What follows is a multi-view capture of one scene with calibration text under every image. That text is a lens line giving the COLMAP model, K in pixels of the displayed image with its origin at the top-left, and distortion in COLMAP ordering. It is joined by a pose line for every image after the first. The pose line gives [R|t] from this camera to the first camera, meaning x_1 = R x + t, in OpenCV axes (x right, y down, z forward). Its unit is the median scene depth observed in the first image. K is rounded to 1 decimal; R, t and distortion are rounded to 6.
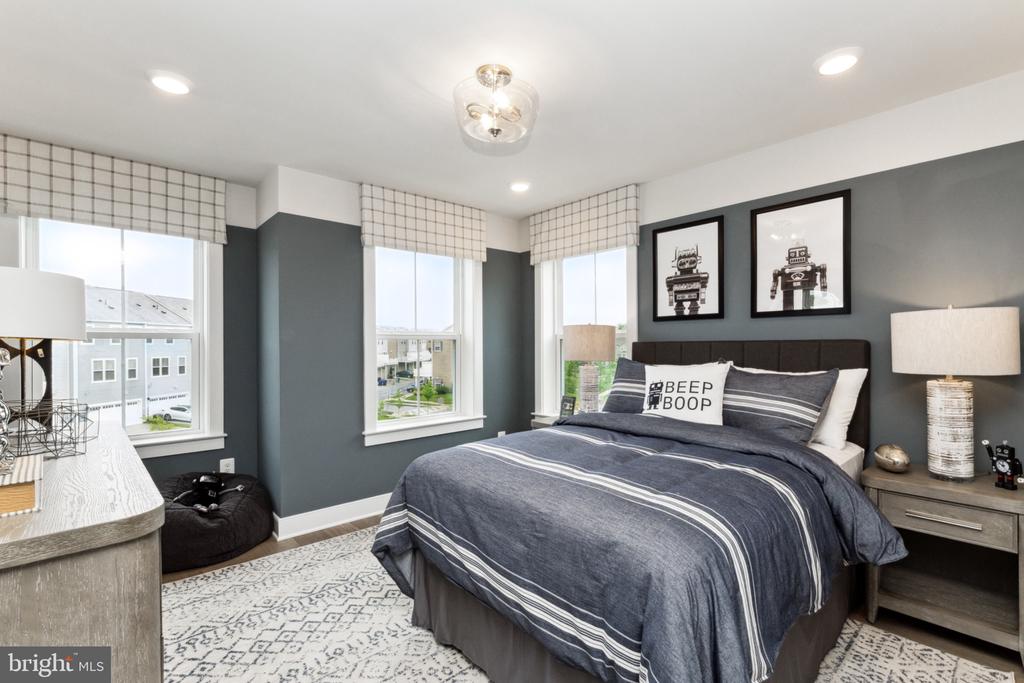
lens RADIAL K [[461.3, 0, 517.6], [0, 461.3, 345.7], [0, 0, 1]] dist [0.016200, 0.000631]
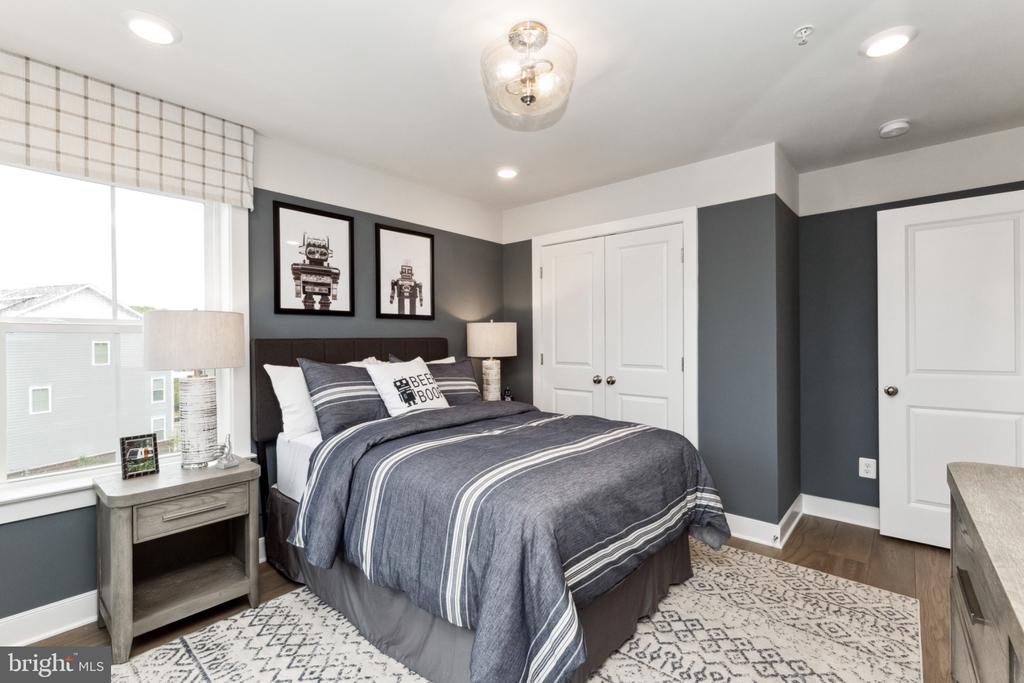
lens RADIAL K [[461.3, 0, 508.7], [0, 461.3, 339.1], [0, 0, 1]] dist [0.016200, 0.000631]
pose [[-0.108341, 0.005445, 0.994099, -0.602415], [0.009846, 0.999942, -0.004404, -0.000186], [-0.994065, 0.009311, -0.108388, 0.739522]]
